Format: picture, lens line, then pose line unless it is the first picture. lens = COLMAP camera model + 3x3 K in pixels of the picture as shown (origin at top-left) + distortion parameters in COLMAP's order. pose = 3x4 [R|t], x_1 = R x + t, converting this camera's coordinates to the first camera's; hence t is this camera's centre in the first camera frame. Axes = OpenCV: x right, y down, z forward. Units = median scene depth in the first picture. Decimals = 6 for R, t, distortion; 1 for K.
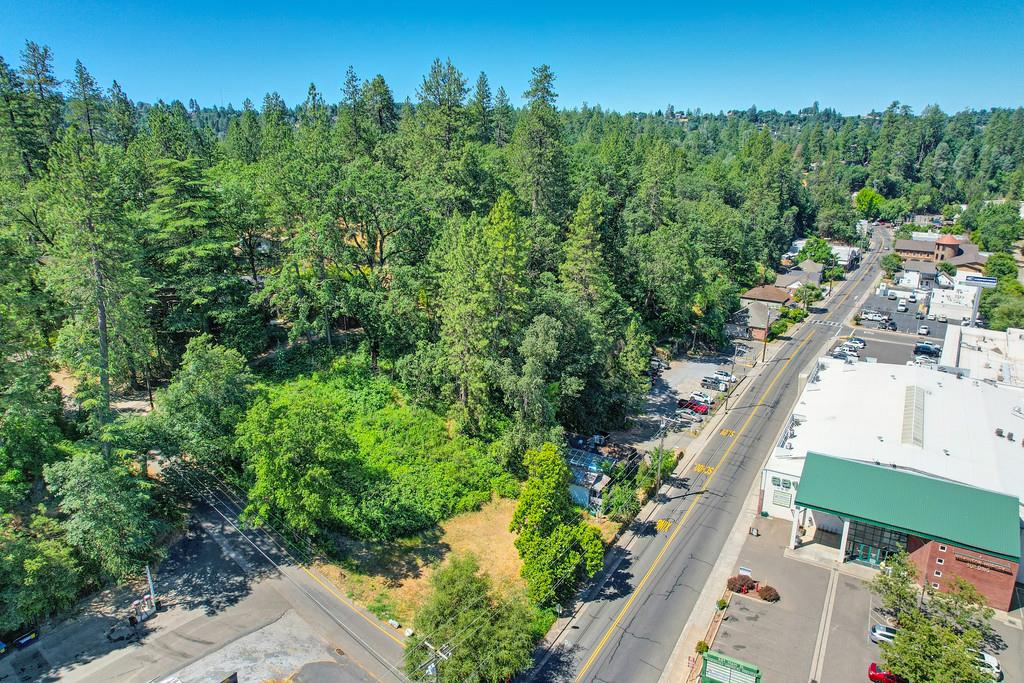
lens RADIAL K [[625.2, 0, 512.0], [0, 625.2, 341.5], [0, 0, 1]] dist [-0.069330, 0.072724]
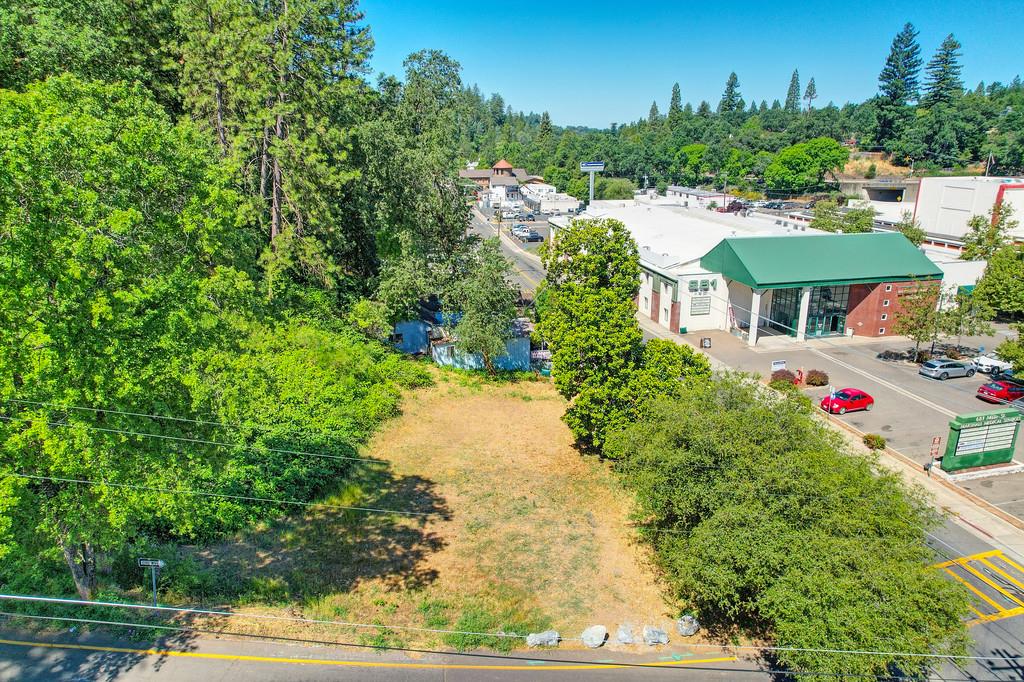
lens RADIAL K [[625.2, 0, 512.0], [0, 625.2, 341.0], [0, 0, 1]] dist [-0.069330, 0.072724]
pose [[0.729335, -0.194459, 0.655939, -0.334810], [0.179032, 0.979594, 0.091344, 0.190449], [-0.660317, 0.050814, 0.749266, 0.572733]]
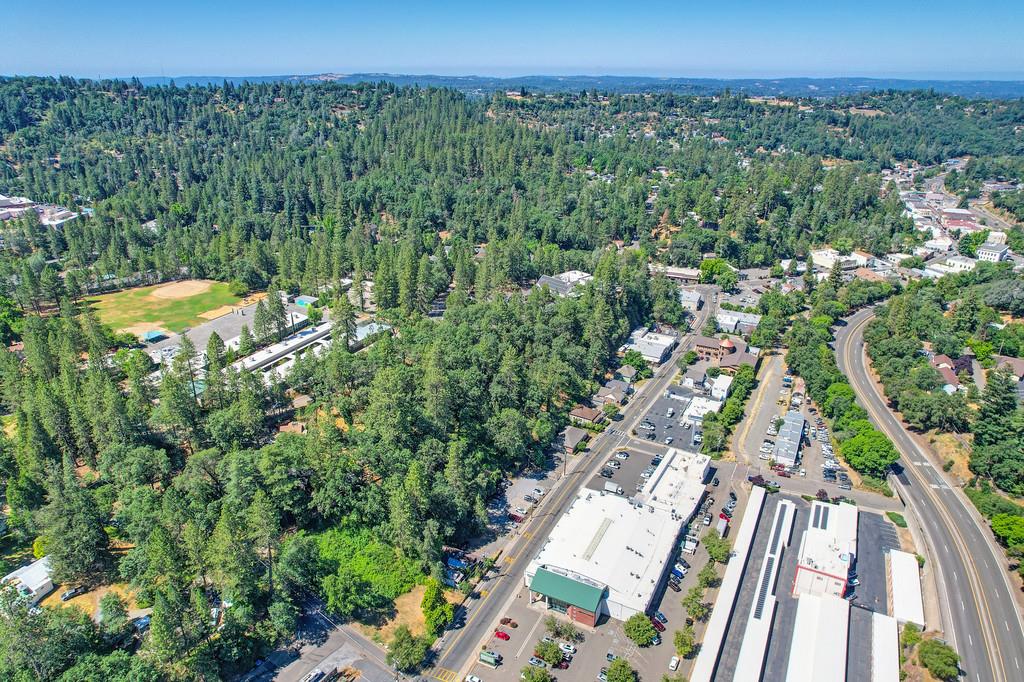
lens RADIAL K [[633.9, 0, 512.0], [0, 633.9, 341.0], [0, 0, 1]] dist [-0.005046, -0.000856]
pose [[0.995586, -0.007513, 0.093552, 0.135791], [-0.003110, 0.993602, 0.112894, -1.096668], [-0.093802, -0.112687, 0.989193, -1.558274]]
